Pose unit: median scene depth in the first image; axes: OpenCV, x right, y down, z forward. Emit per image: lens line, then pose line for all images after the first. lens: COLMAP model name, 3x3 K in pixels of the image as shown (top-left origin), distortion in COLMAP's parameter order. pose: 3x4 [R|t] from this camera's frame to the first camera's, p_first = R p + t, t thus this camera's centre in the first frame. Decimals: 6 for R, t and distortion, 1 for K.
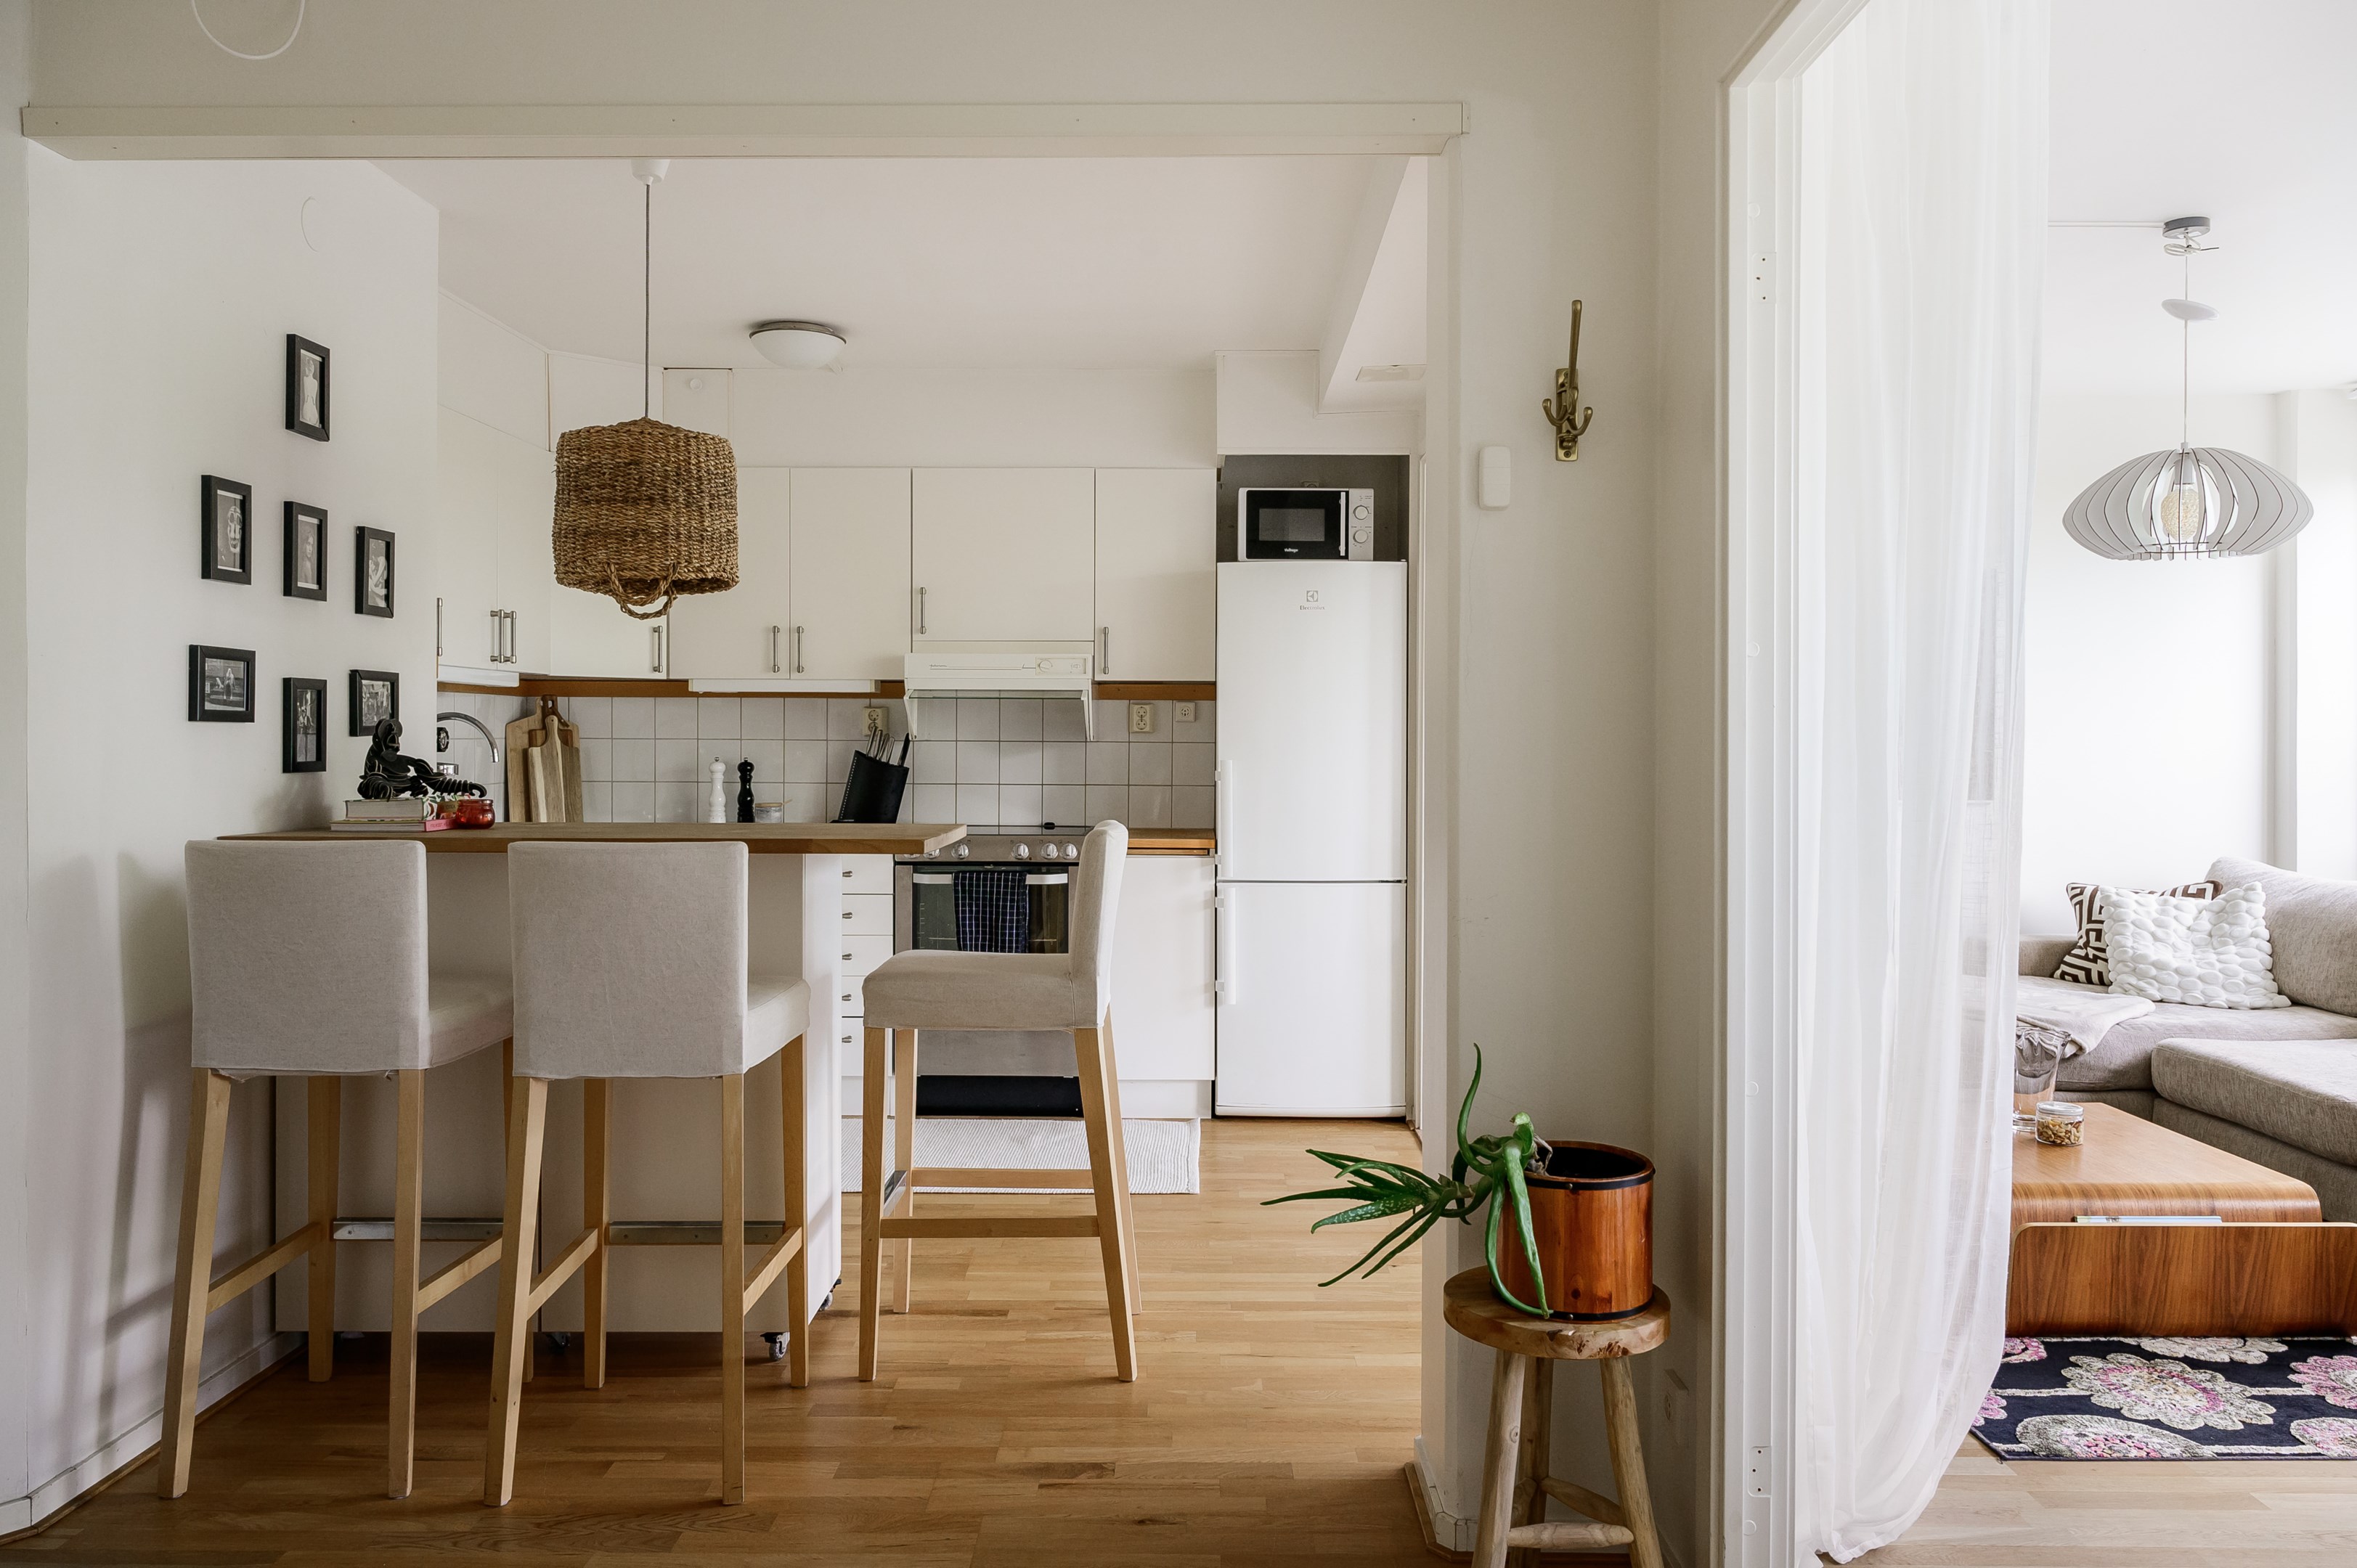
lens RADIAL K [[1729.3, 0, 1186.6], [0, 1729.3, 754.4], [0, 0, 1]] dist [0.000948, 0.004757]
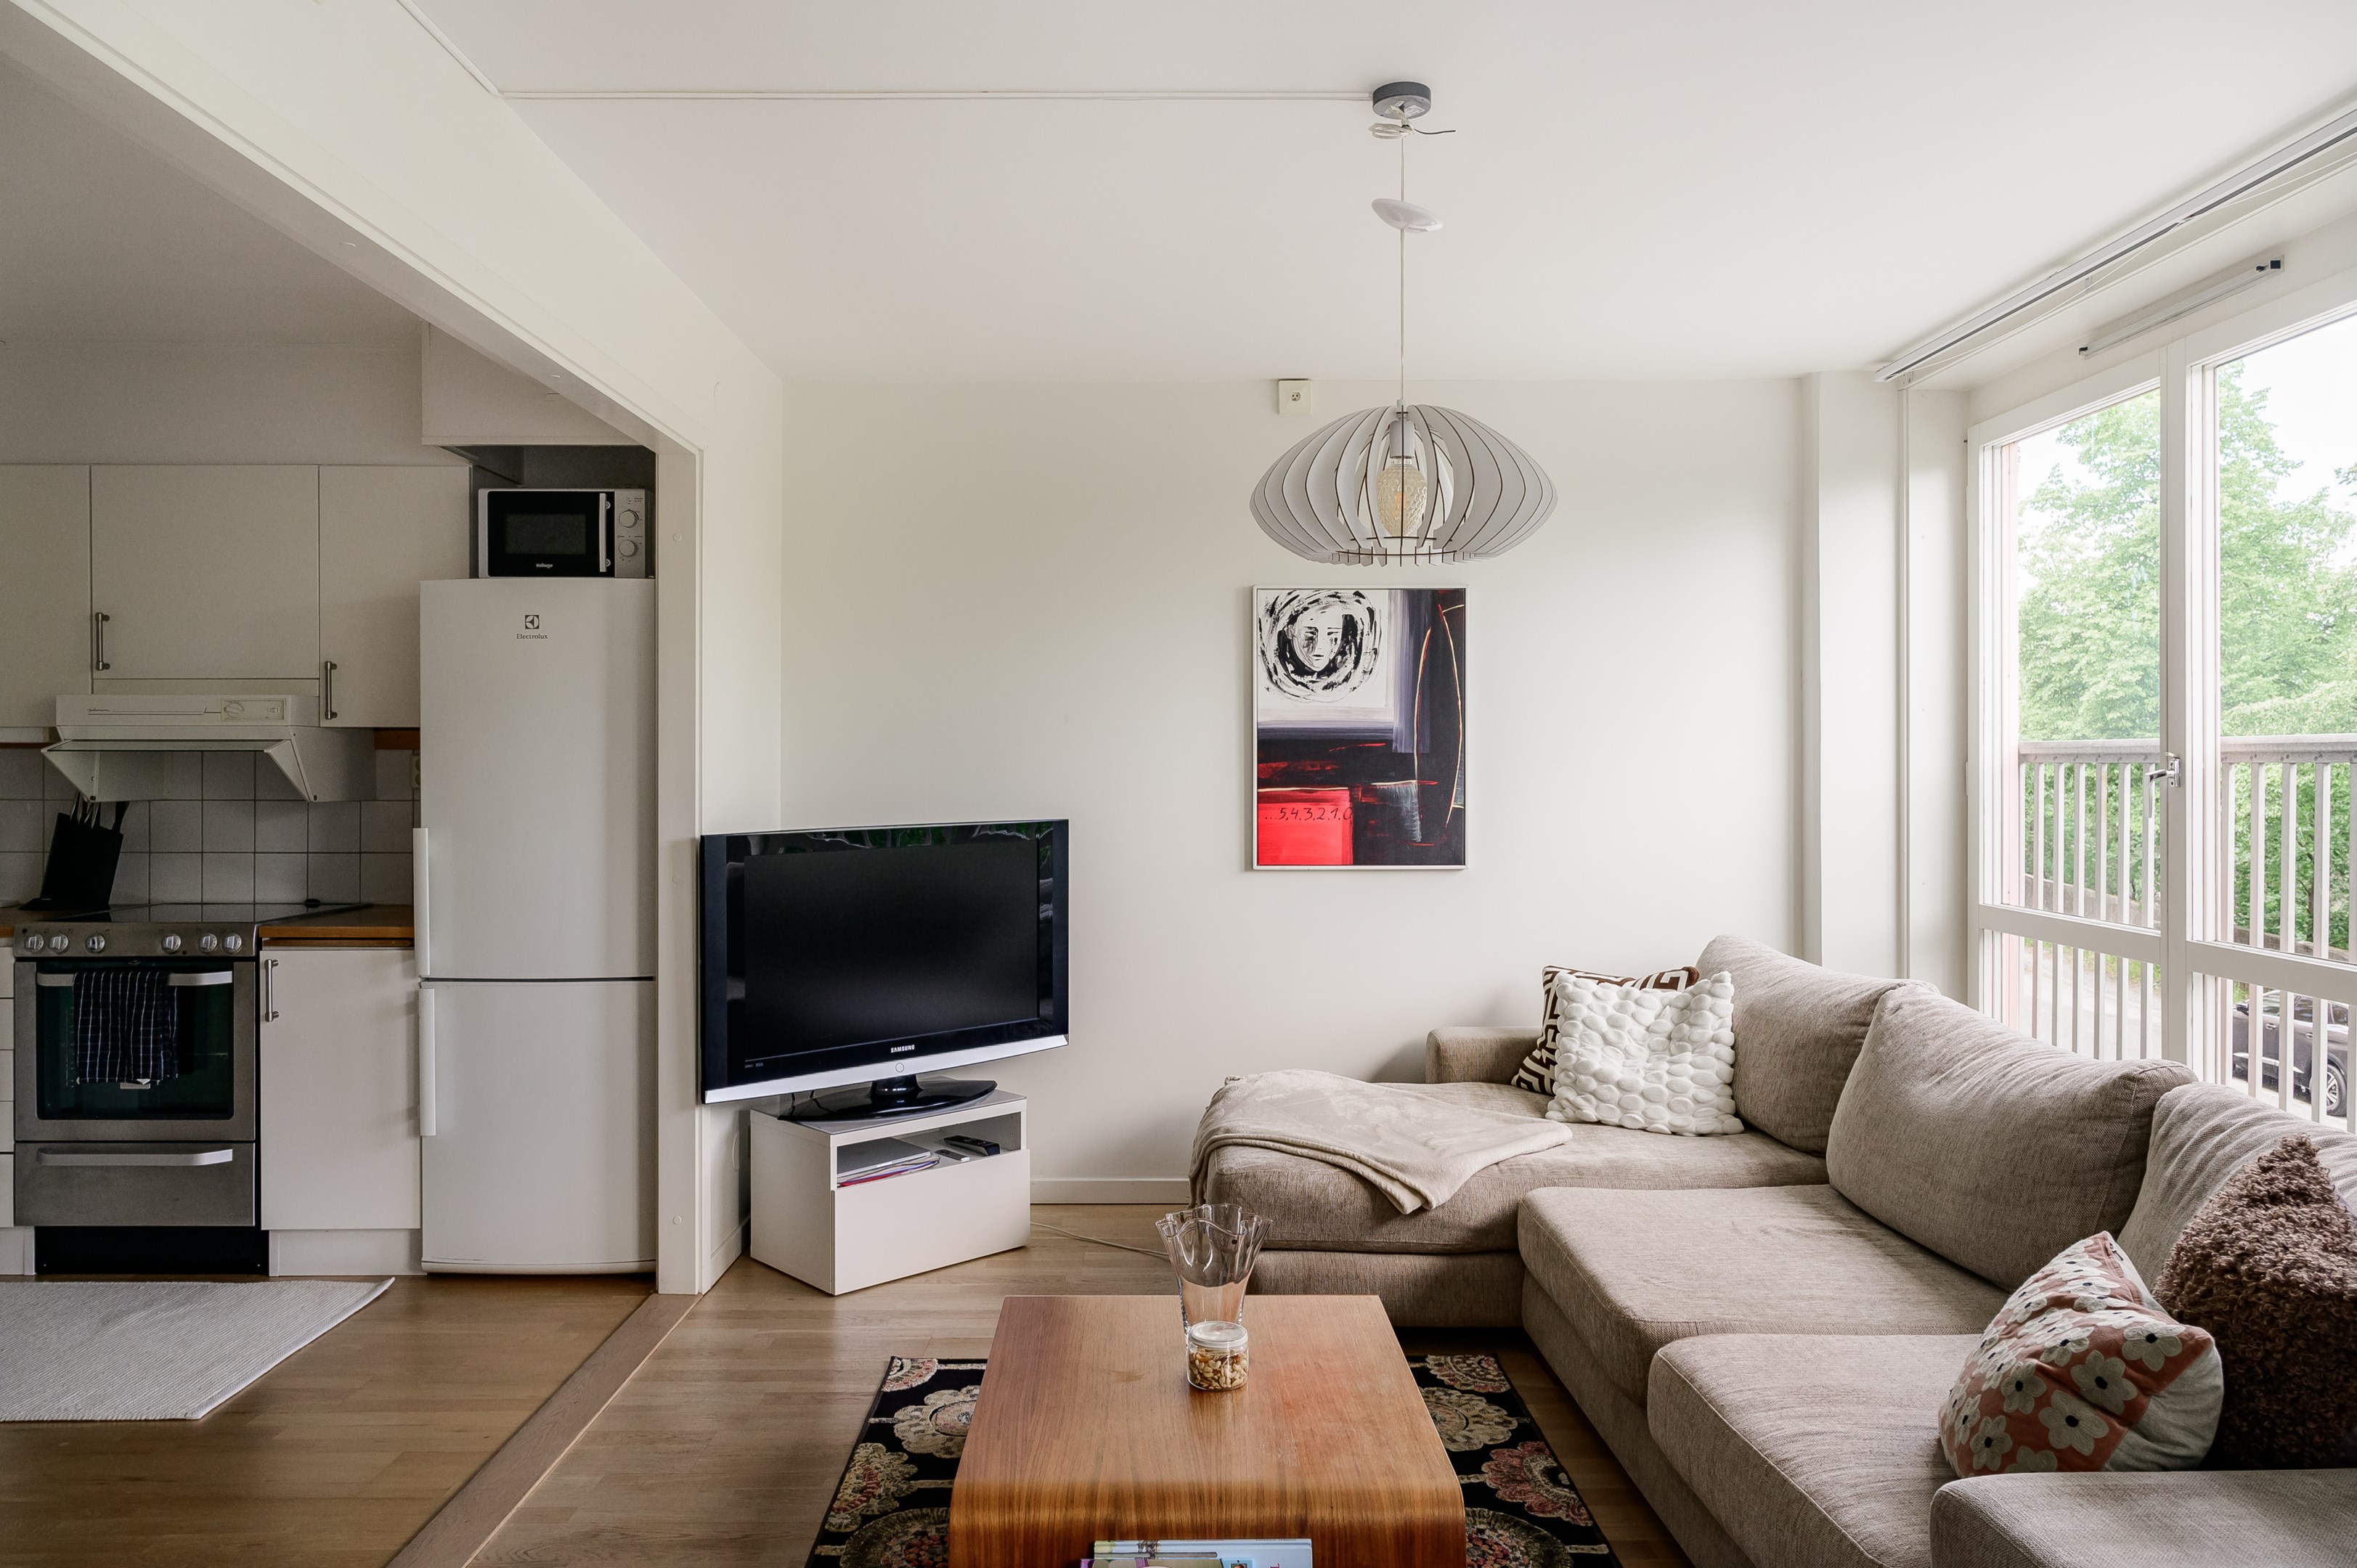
lens RADIAL K [[1619.3, 0, 1178.5], [0, 1619.3, 784.0], [0, 0, 1]] dist [0.005972, -0.000584]
pose [[0.999938, -0.003967, 0.010367, 0.358729], [0.003917, 0.999981, 0.004776, -0.019018], [-0.010385, -0.004735, 0.999935, 0.248799]]
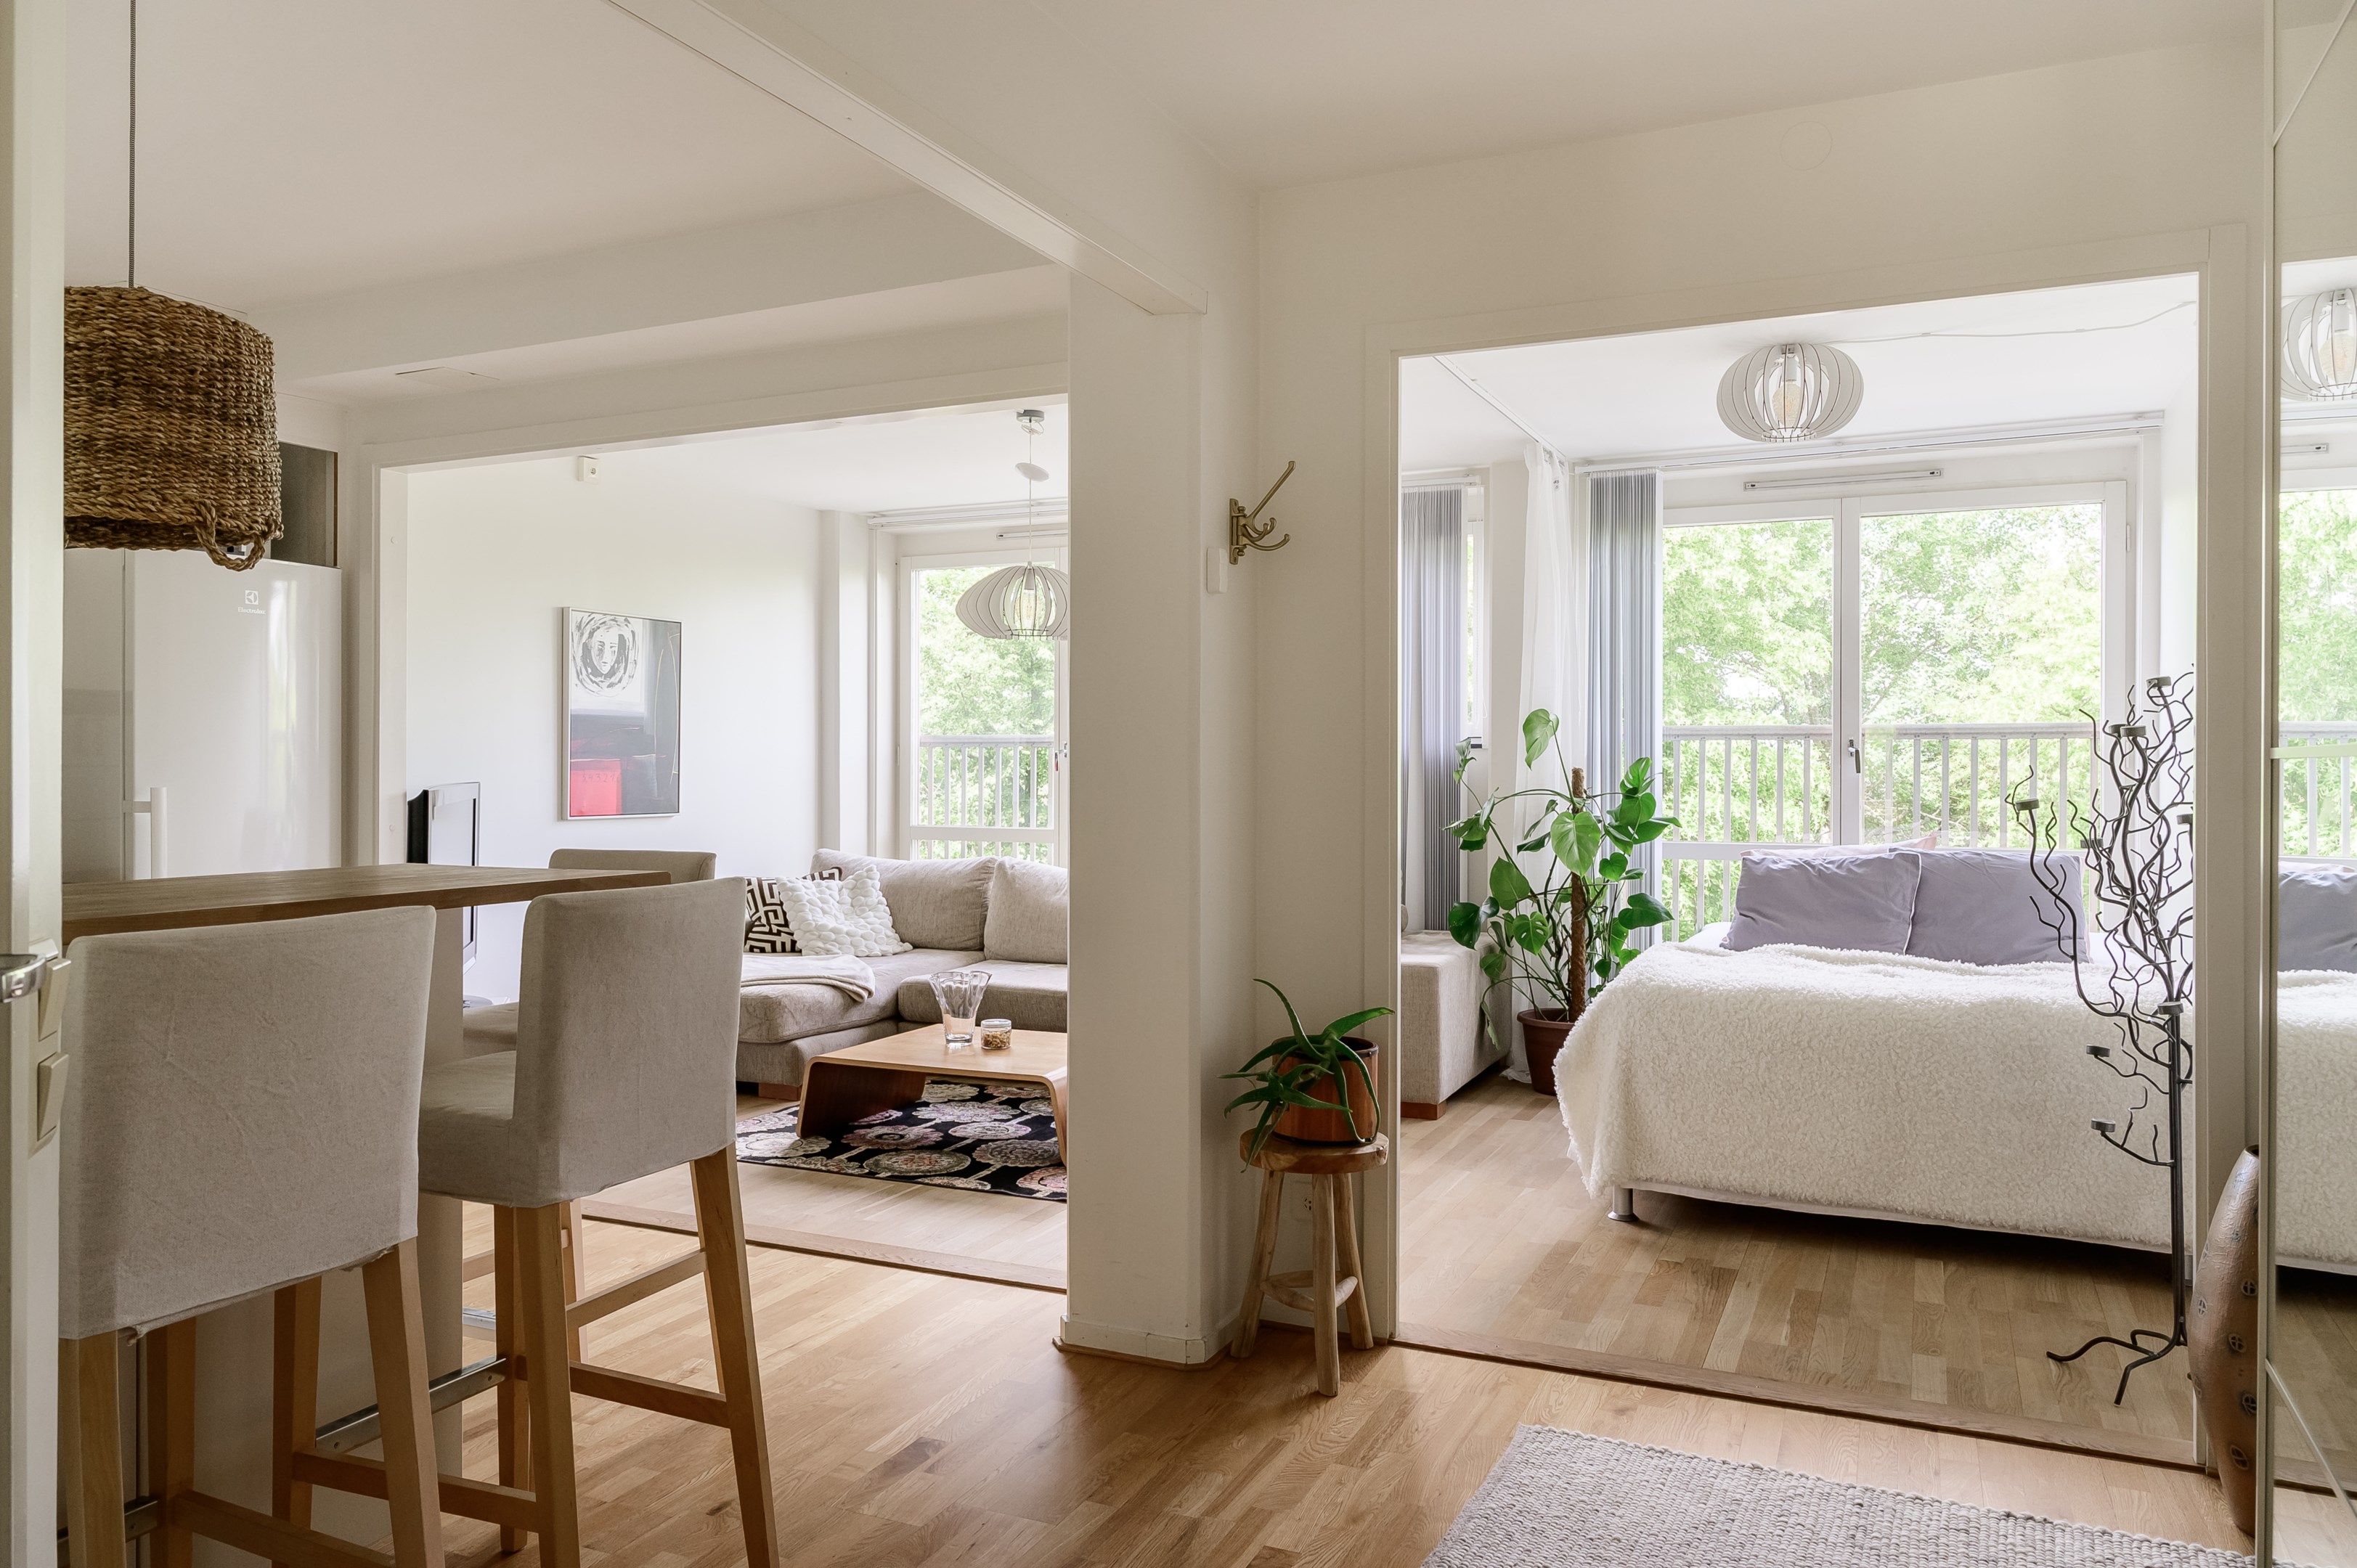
lens RADIAL K [[1623.1, 0, 1178.5], [0, 1623.1, 784.0], [0, 0, 1]] dist [0.042931, -0.000294]
pose [[0.421087, -0.011391, 0.906949, -0.470152], [0.008480, 0.999927, 0.008621, -0.000763], [-0.906980, 0.004061, 0.421153, 0.227439]]
